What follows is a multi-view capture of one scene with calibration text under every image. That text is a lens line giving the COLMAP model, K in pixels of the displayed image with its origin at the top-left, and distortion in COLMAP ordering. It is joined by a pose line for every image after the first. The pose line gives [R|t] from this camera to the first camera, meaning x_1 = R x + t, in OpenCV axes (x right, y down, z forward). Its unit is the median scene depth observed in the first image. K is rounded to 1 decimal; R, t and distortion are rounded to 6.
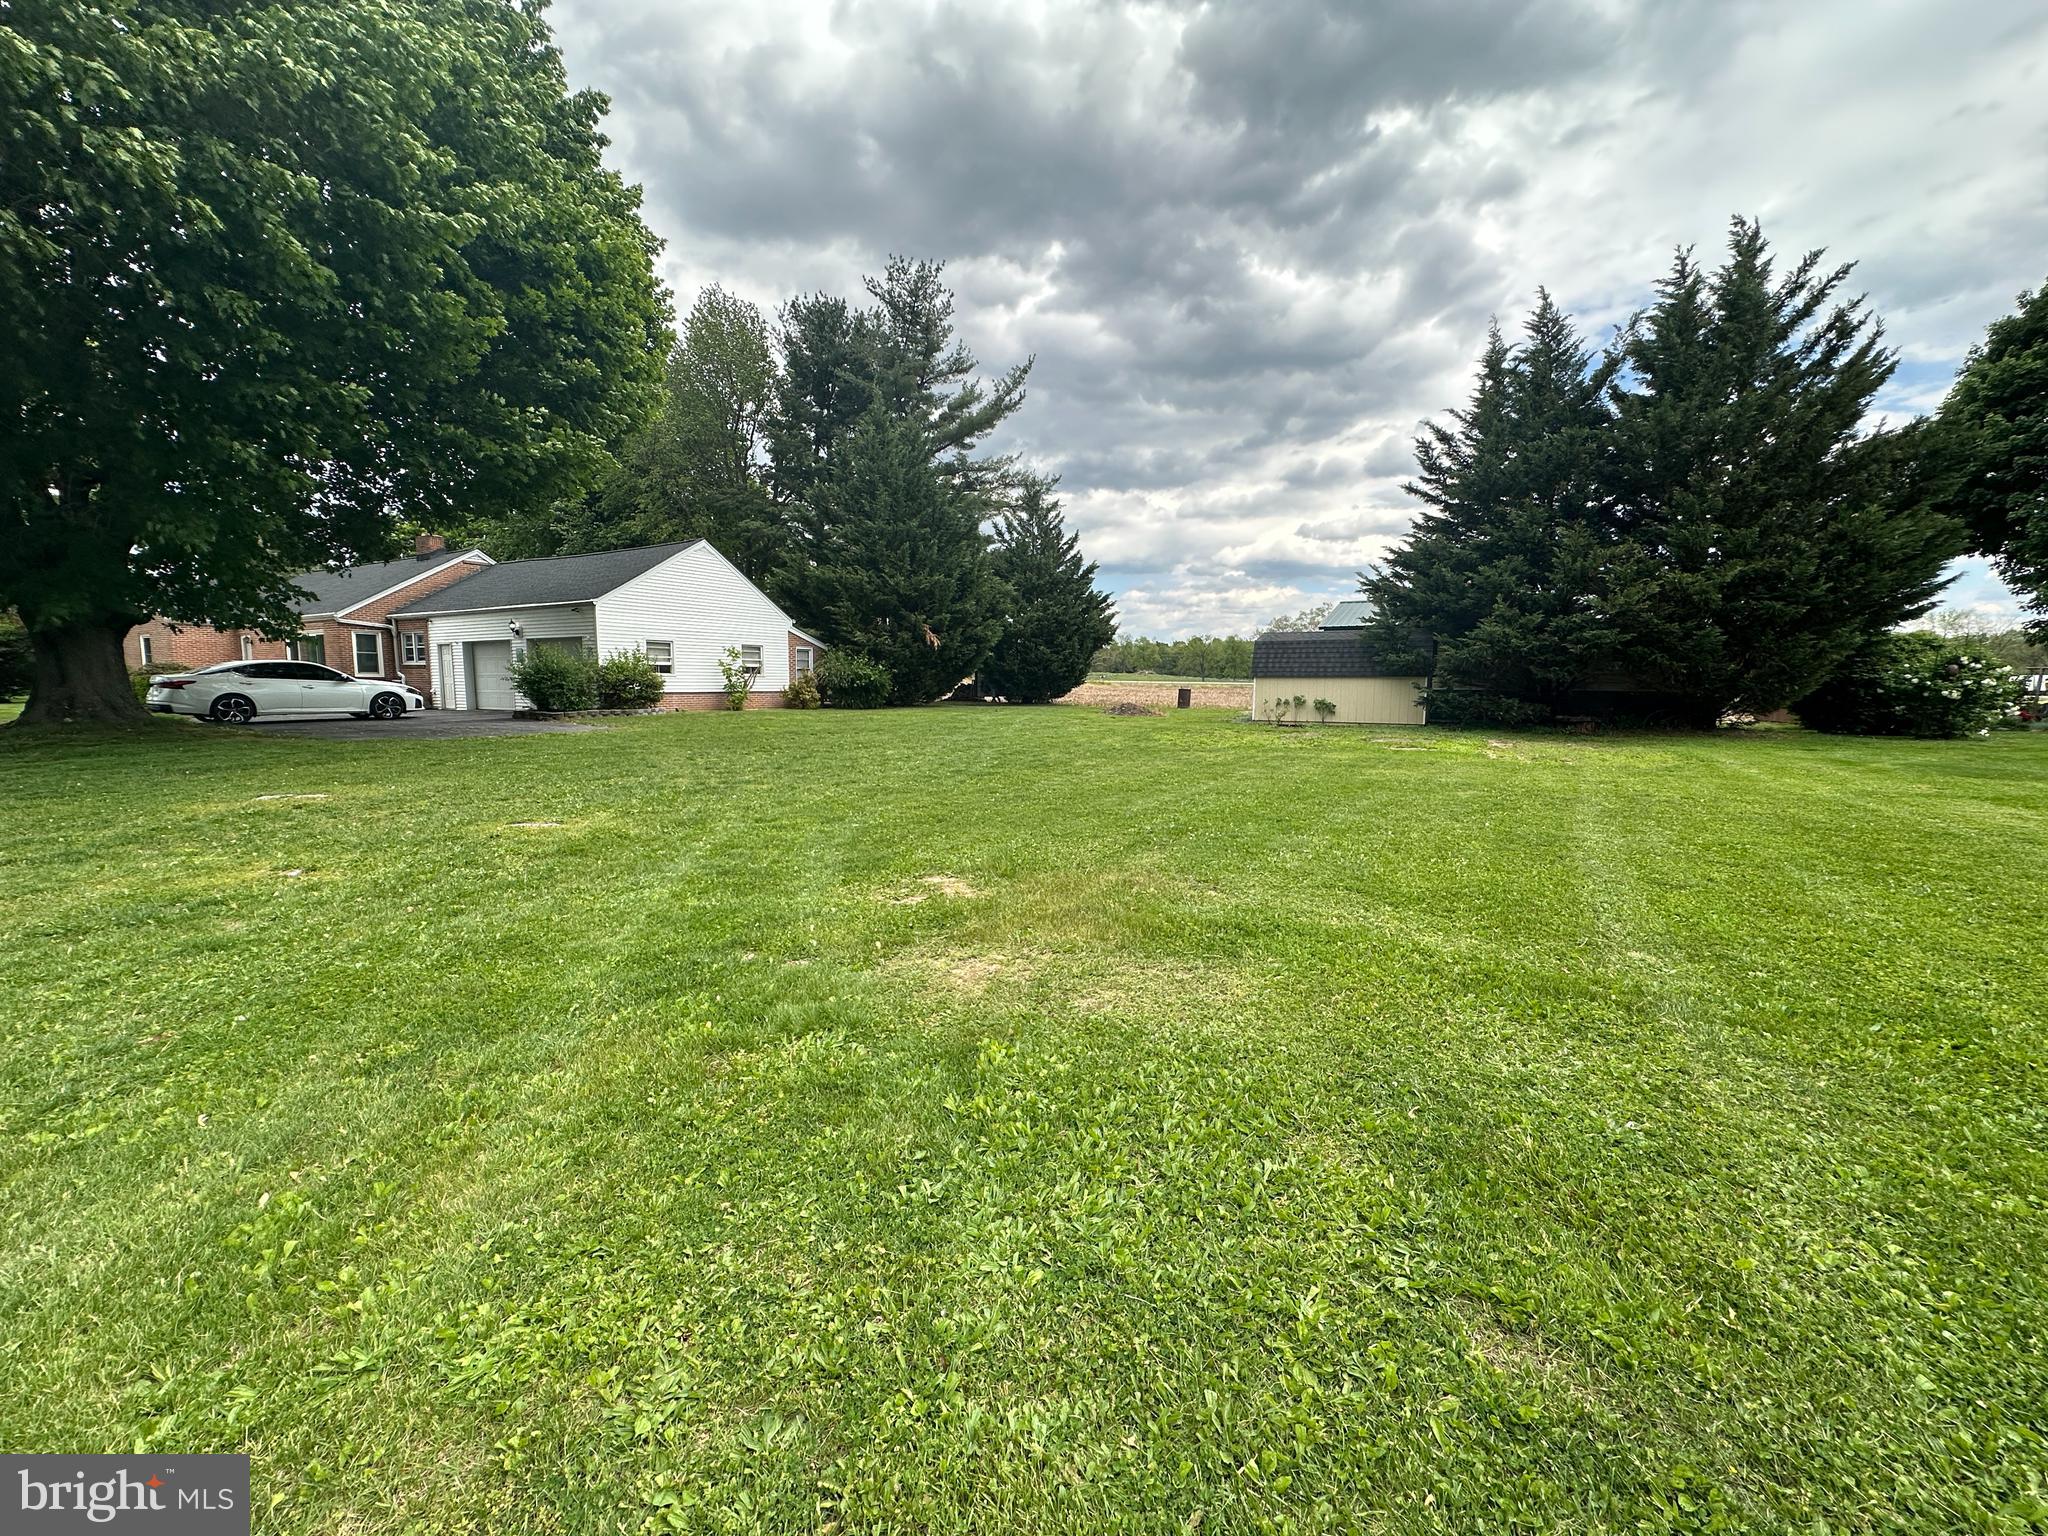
lens RADIAL K [[815.6, 0, 1036.2], [0, 815.6, 751.4], [0, 0, 1]] dist [-0.003444, 0.000529]
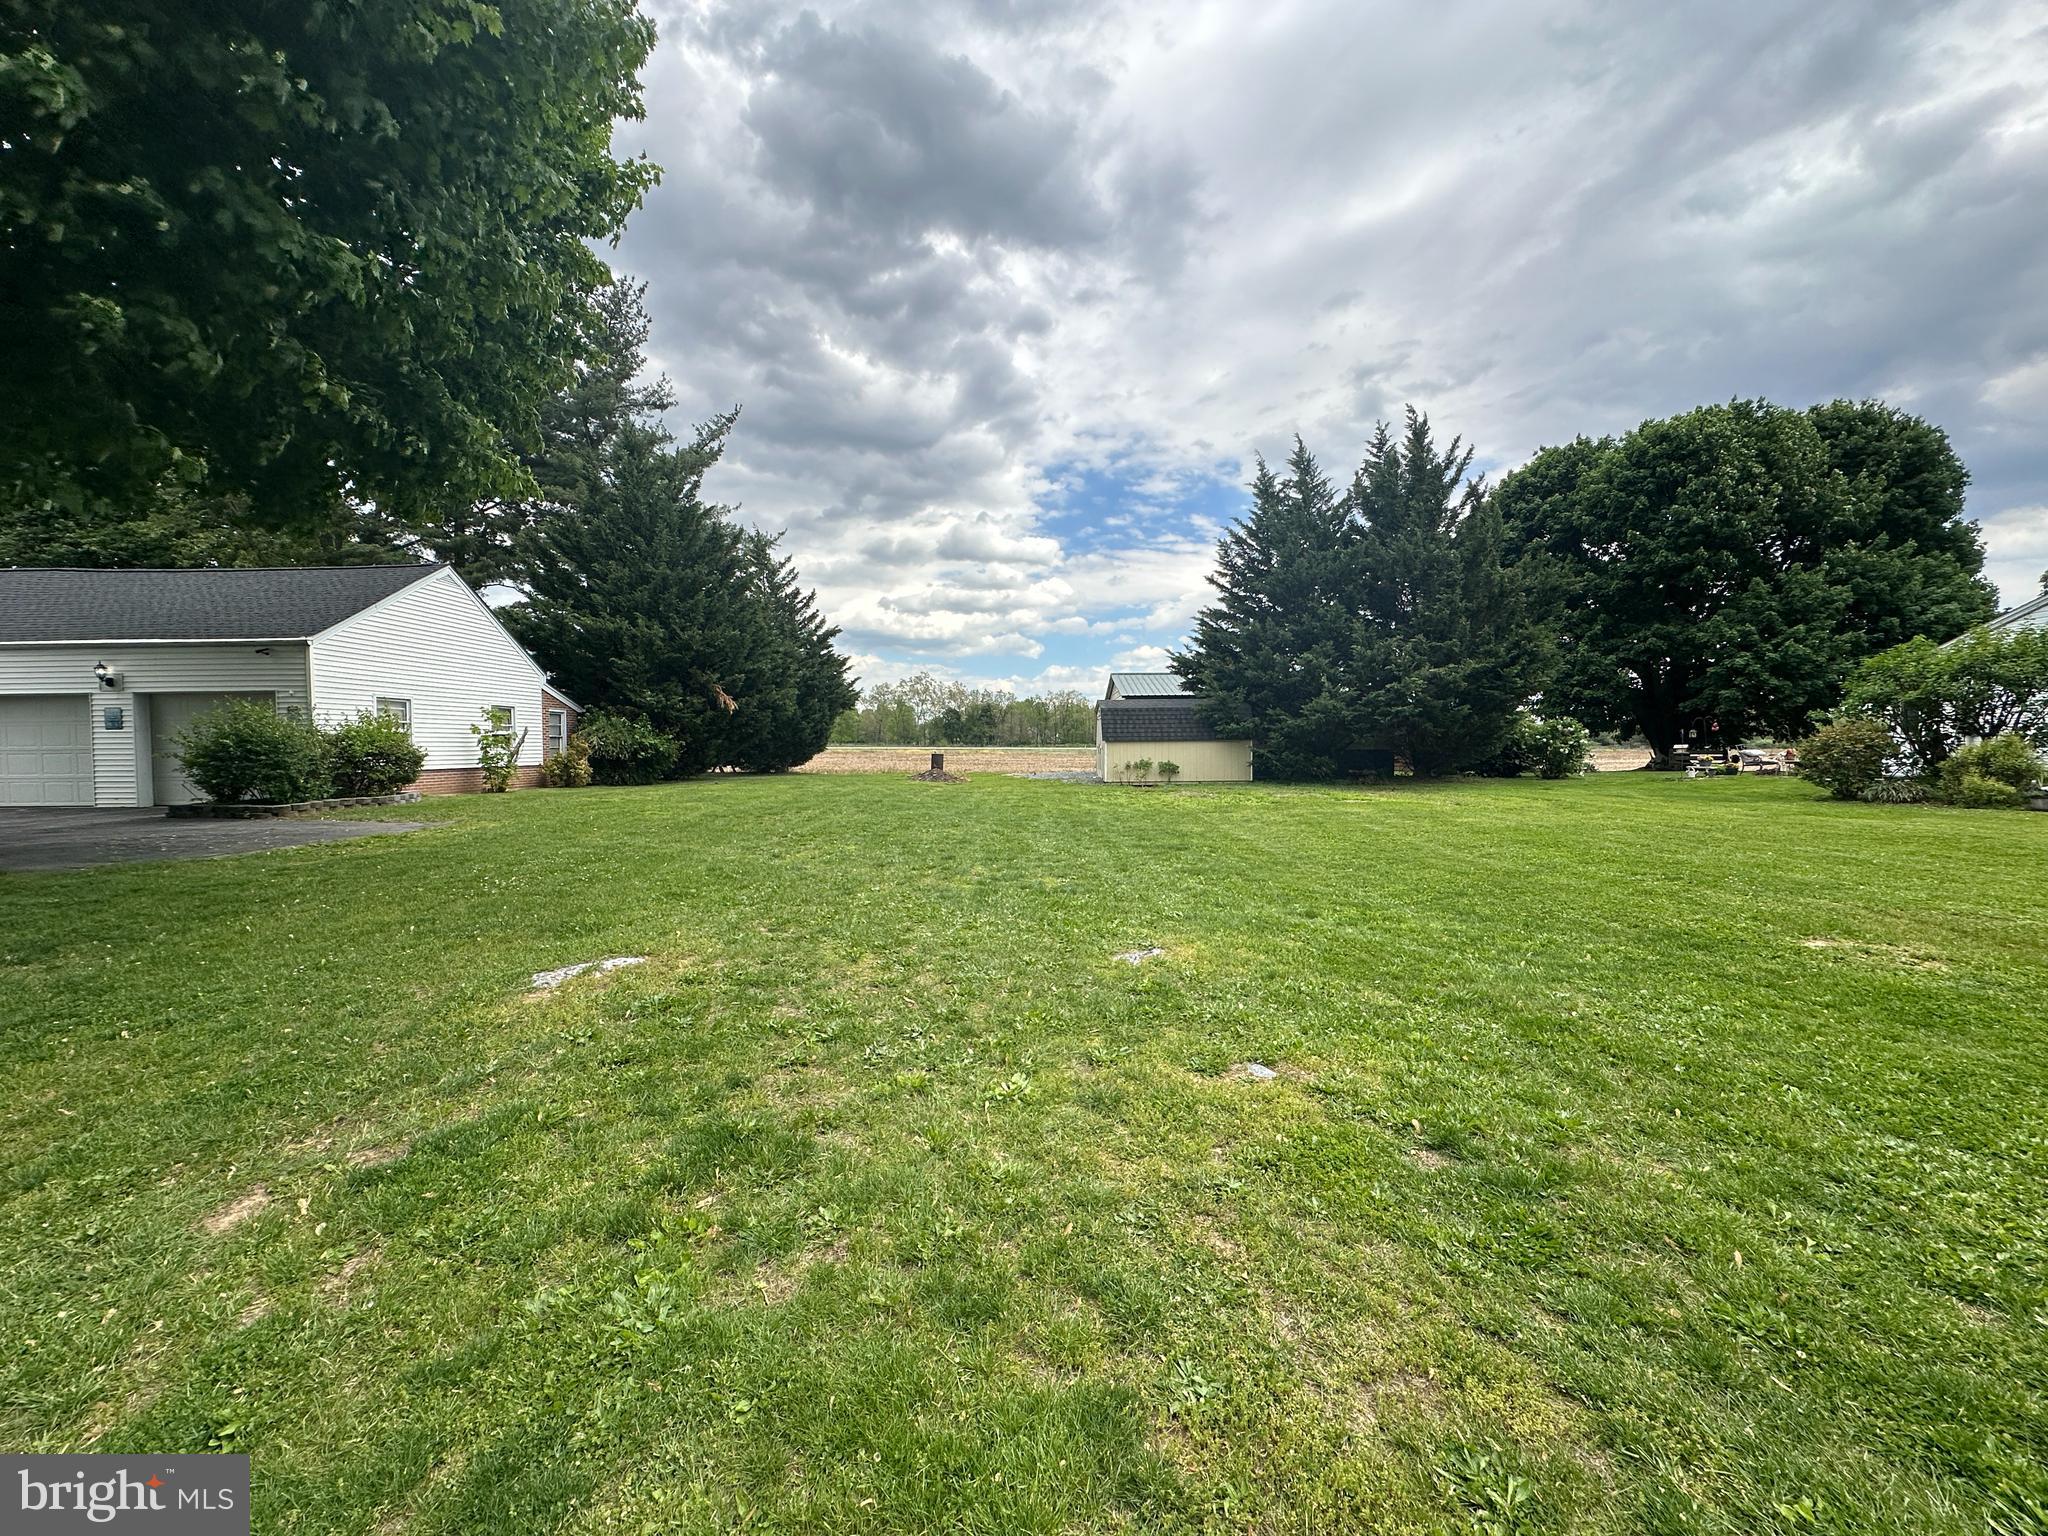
lens RADIAL K [[815.6, 0, 1028.8], [0, 815.6, 786.5], [0, 0, 1]] dist [-0.003444, 0.000529]
pose [[0.881869, -0.033316, 0.470316, -0.177055], [0.051247, 0.998364, -0.025369, -0.005974], [-0.468702, 0.046474, 0.882133, 0.057468]]
